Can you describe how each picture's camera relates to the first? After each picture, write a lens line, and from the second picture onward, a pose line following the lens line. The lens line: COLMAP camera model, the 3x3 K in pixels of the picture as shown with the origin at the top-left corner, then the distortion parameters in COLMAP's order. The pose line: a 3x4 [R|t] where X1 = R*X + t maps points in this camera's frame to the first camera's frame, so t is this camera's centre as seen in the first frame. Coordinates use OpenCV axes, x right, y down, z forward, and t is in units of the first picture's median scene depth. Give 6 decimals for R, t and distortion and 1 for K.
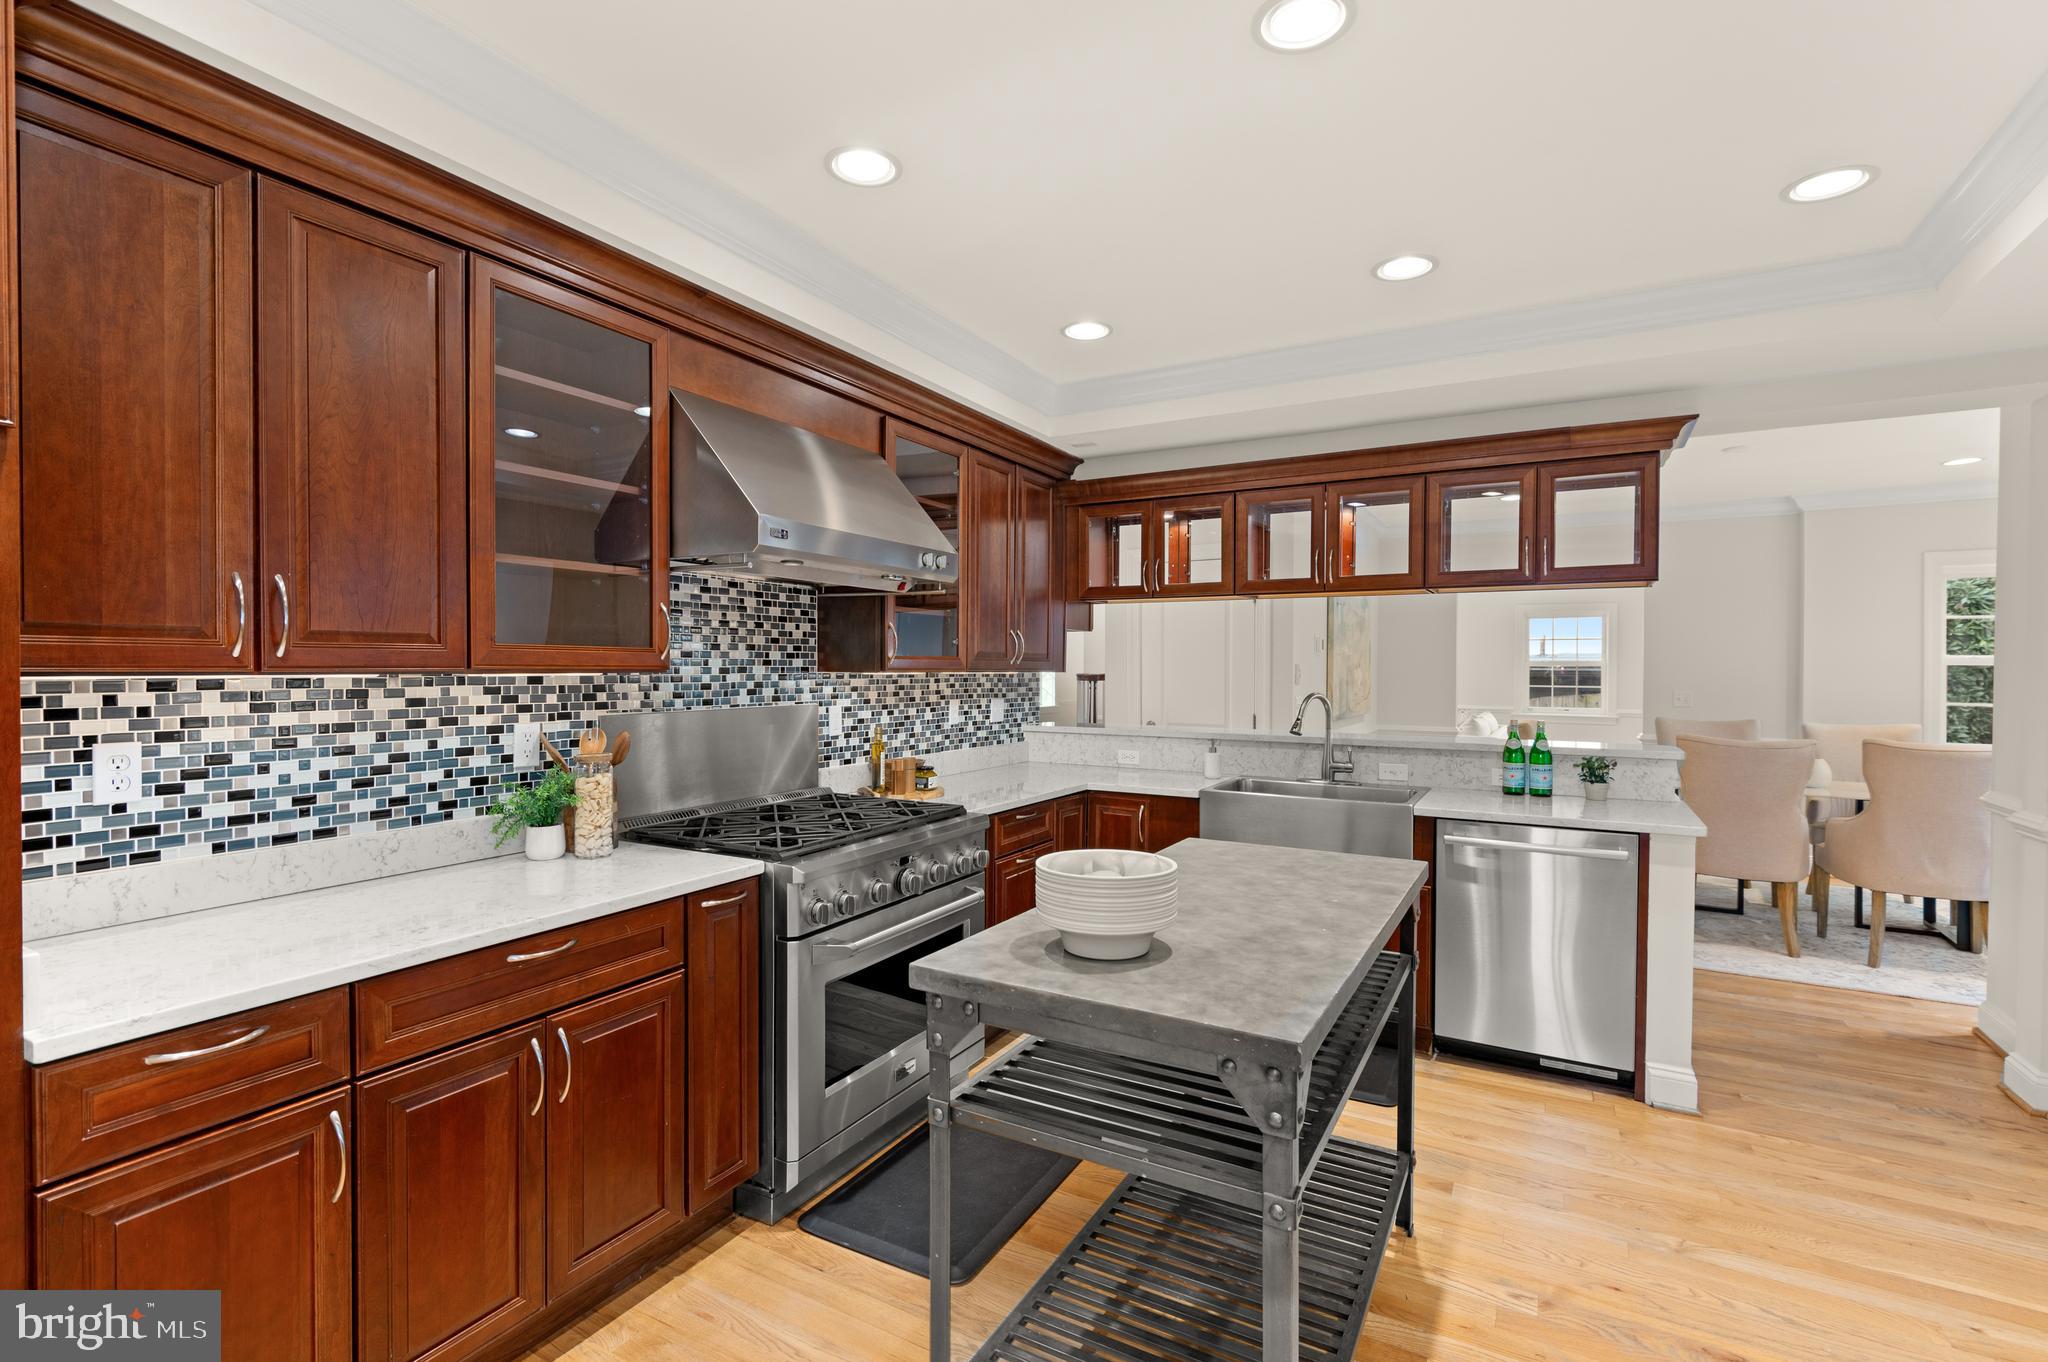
lens RADIAL K [[934.4, 0, 1021.1], [0, 934.4, 675.4], [0, 0, 1]] dist [0.005054, -0.003652]
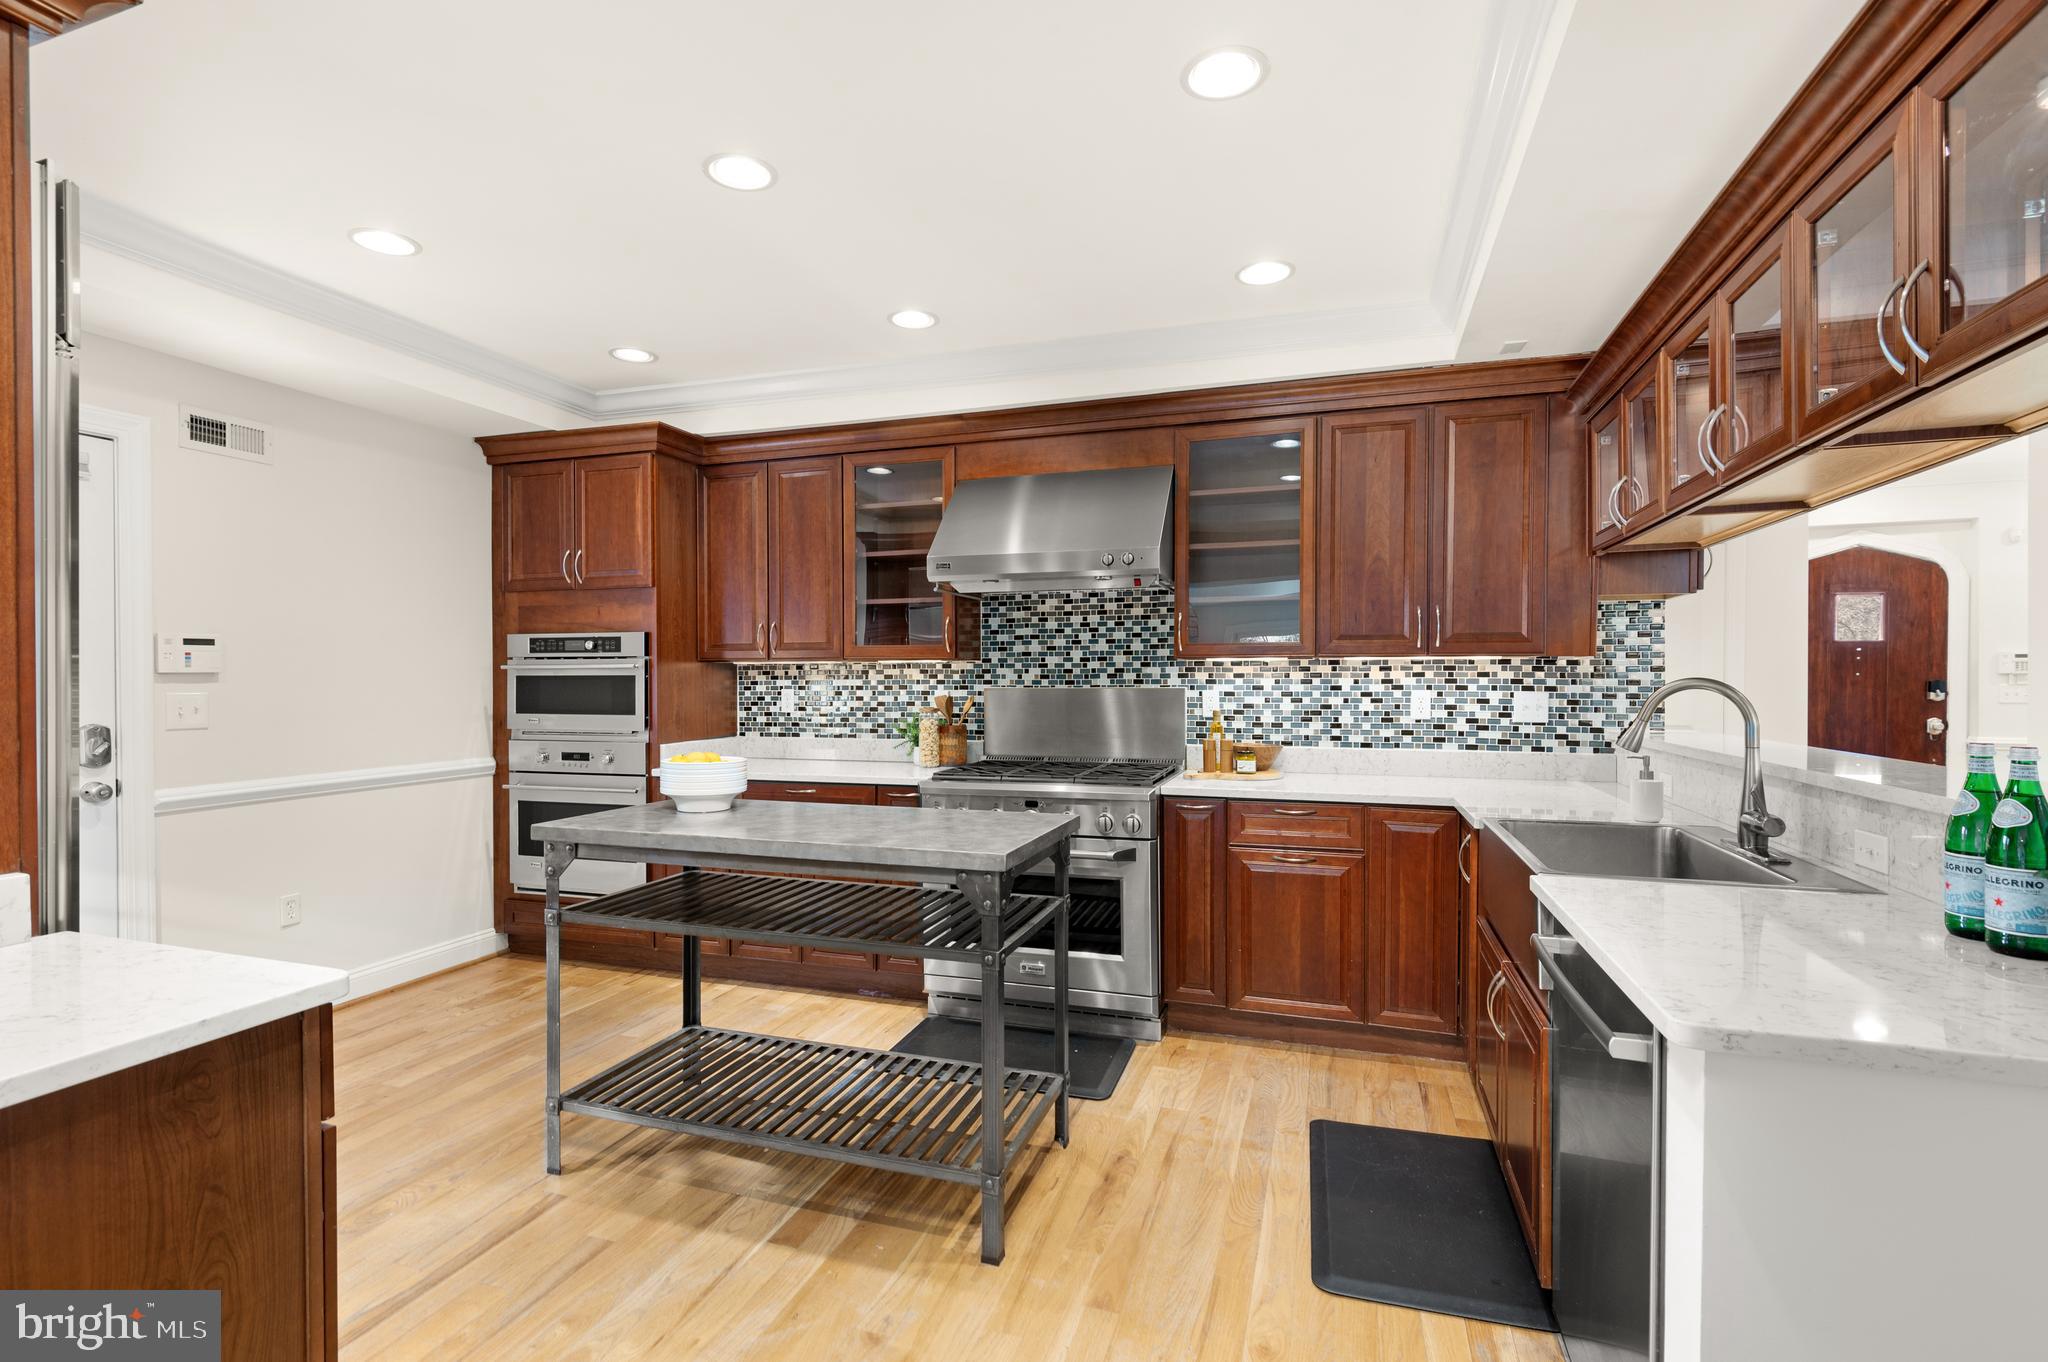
lens RADIAL K [[934.4, 0, 1016.0], [0, 934.4, 683.7], [0, 0, 1]] dist [0.005054, -0.003652]
pose [[0.193281, 0.004718, -0.981132, 0.973065], [-0.004962, 0.999980, 0.003831, 0.024746], [0.981131, 0.004128, 0.193300, 0.635718]]
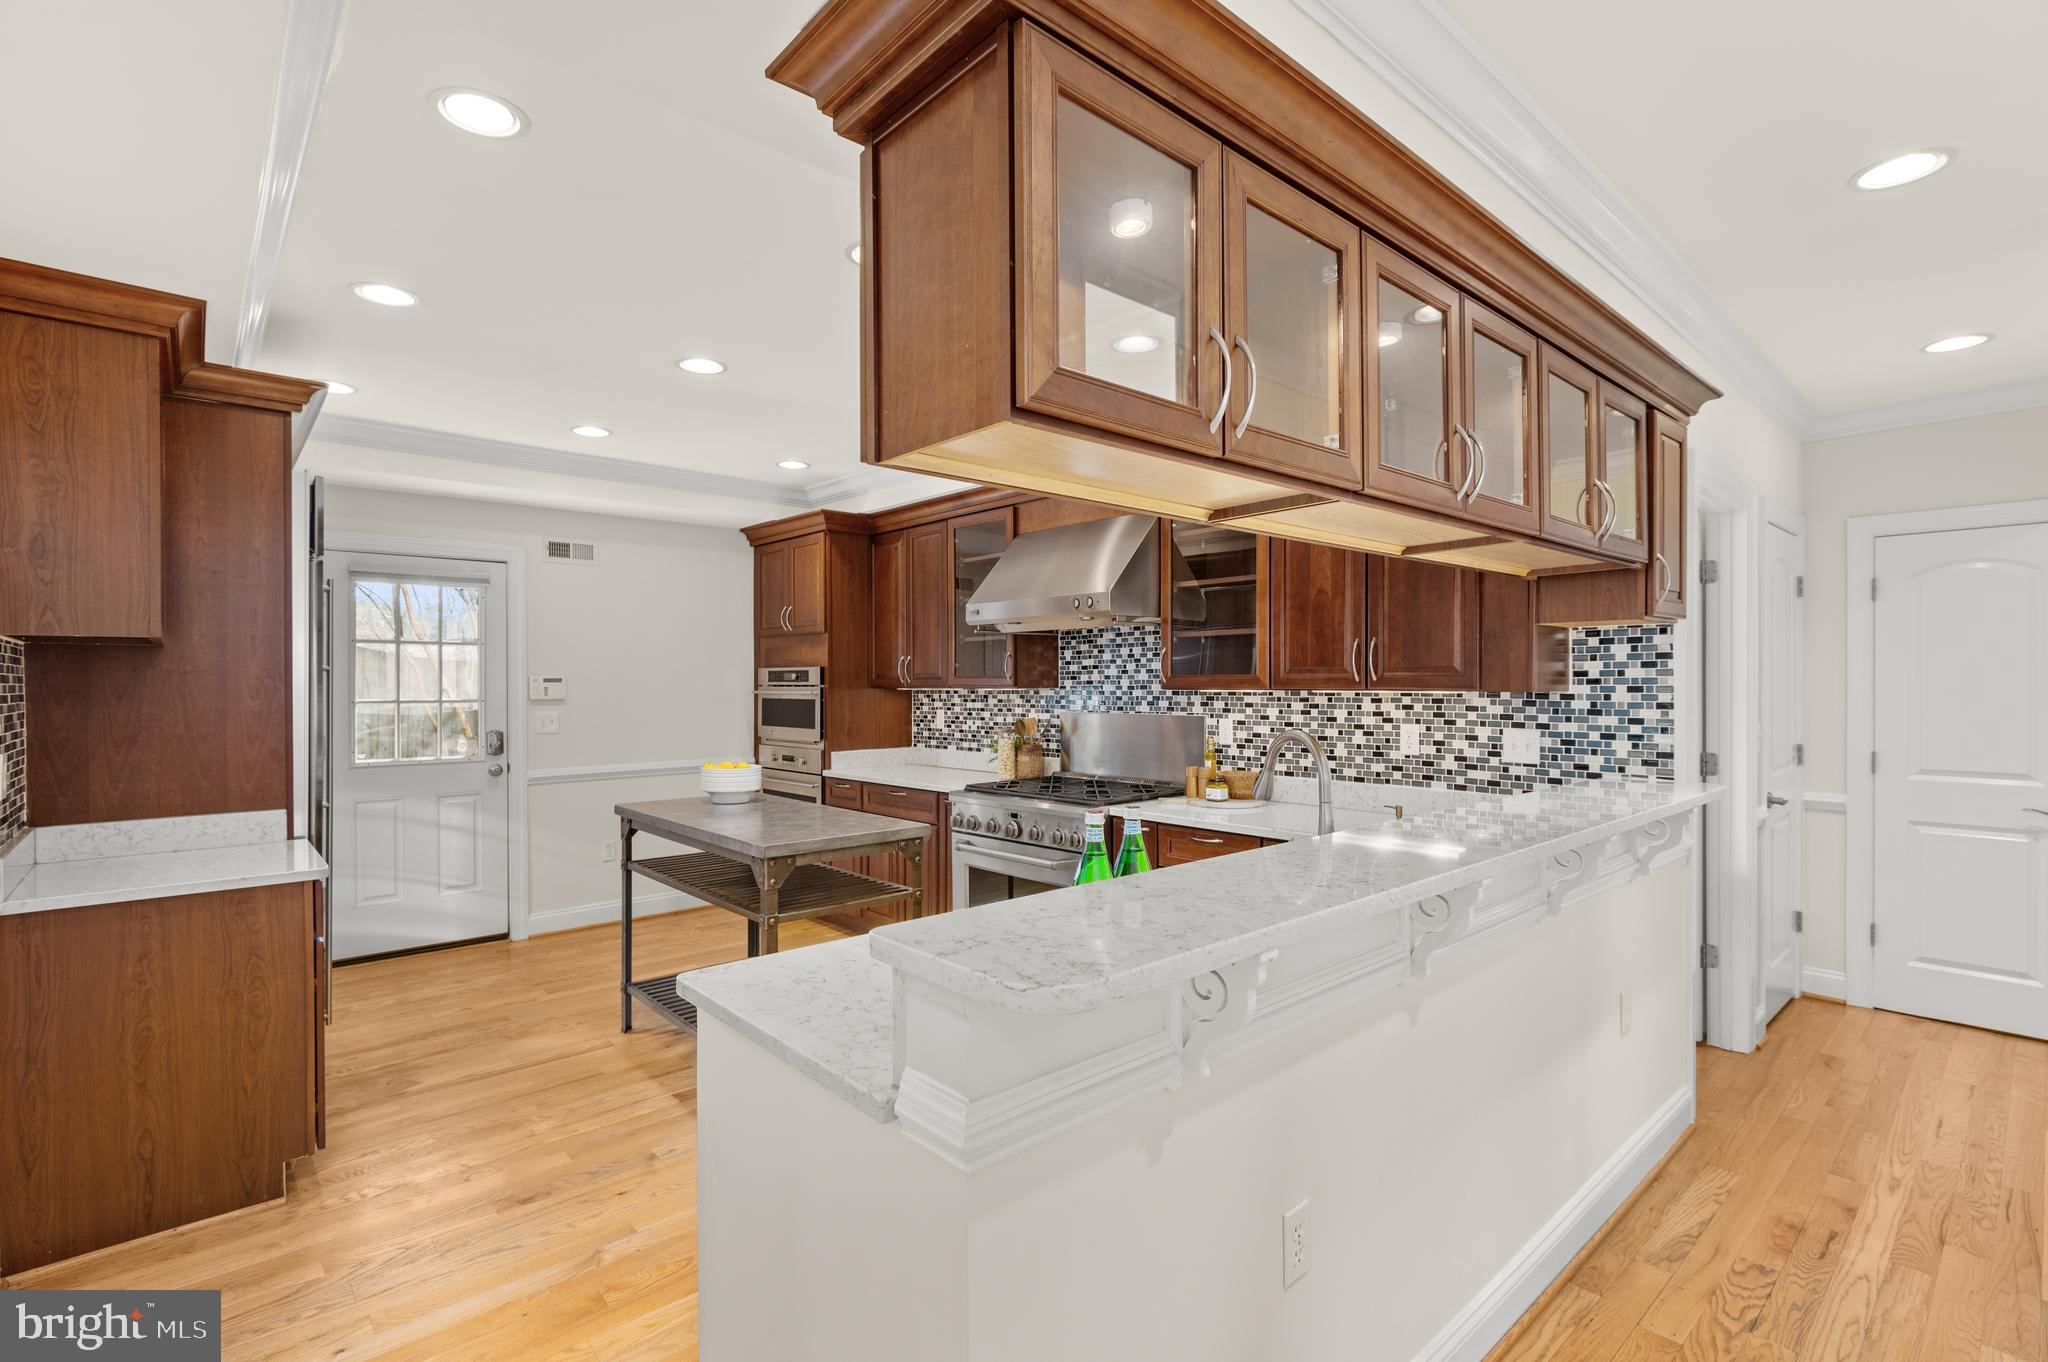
lens RADIAL K [[934.4, 0, 1021.0], [0, 934.4, 681.8], [0, 0, 1]] dist [0.005054, -0.003652]
pose [[-0.314398, -0.000115, -0.949291, 1.117490], [-0.003308, 0.999994, 0.000974, -0.015332], [0.949286, 0.003447, -0.314396, 1.283617]]
